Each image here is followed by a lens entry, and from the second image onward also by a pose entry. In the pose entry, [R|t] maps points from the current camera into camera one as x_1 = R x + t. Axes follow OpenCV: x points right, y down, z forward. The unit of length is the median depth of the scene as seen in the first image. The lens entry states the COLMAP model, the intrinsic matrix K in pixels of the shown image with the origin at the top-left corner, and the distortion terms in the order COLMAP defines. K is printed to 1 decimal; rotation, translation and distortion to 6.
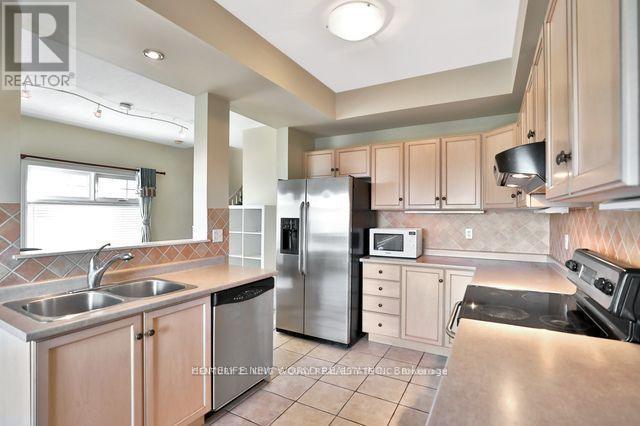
lens RADIAL K [[309.2, 0, 321.8], [0, 309.2, 214.2], [0, 0, 1]] dist [-0.029929, 0.005599]
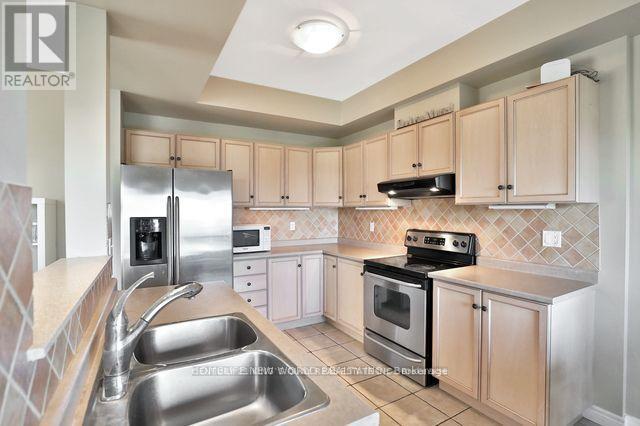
lens RADIAL K [[309.2, 0, 315.5], [0, 309.2, 214.1], [0, 0, 1]] dist [-0.029929, 0.005599]
pose [[0.518123, -0.017255, 0.855132, -0.550769], [0.006234, 0.999846, 0.016398, -0.005094], [-0.855283, -0.003165, 0.518151, 0.279732]]
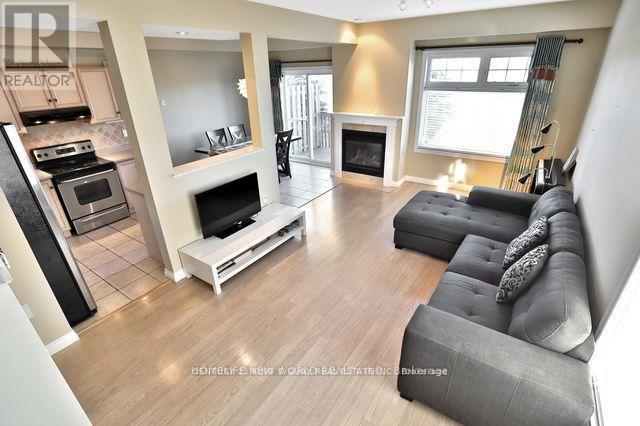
lens RADIAL K [[309.2, 0, 323.8], [0, 309.2, 216.1], [0, 0, 1]] dist [-0.029929, 0.005599]
pose [[-0.997541, -0.011746, 0.069096, -0.828611], [0.019166, 0.902567, 0.430123, -0.191128], [-0.067416, 0.430390, -0.900122, 1.602018]]
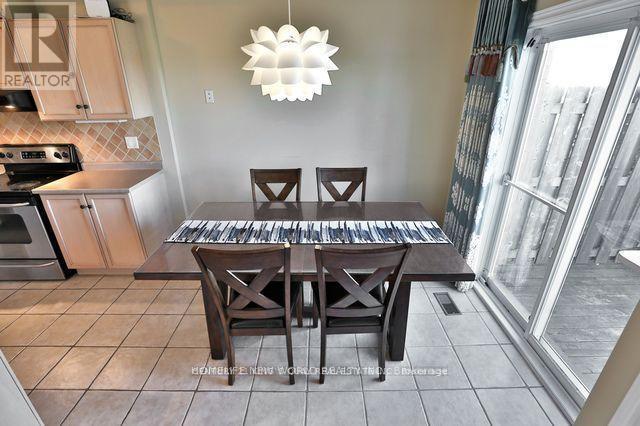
lens RADIAL K [[309.2, 0, 325.7], [0, 309.2, 214.1], [0, 0, 1]] dist [-0.029929, 0.005599]
pose [[-0.498310, -0.345614, 0.795134, -0.791950], [0.003462, 0.916310, 0.400454, -0.097330], [-0.866992, 0.202303, -0.455410, 0.150945]]
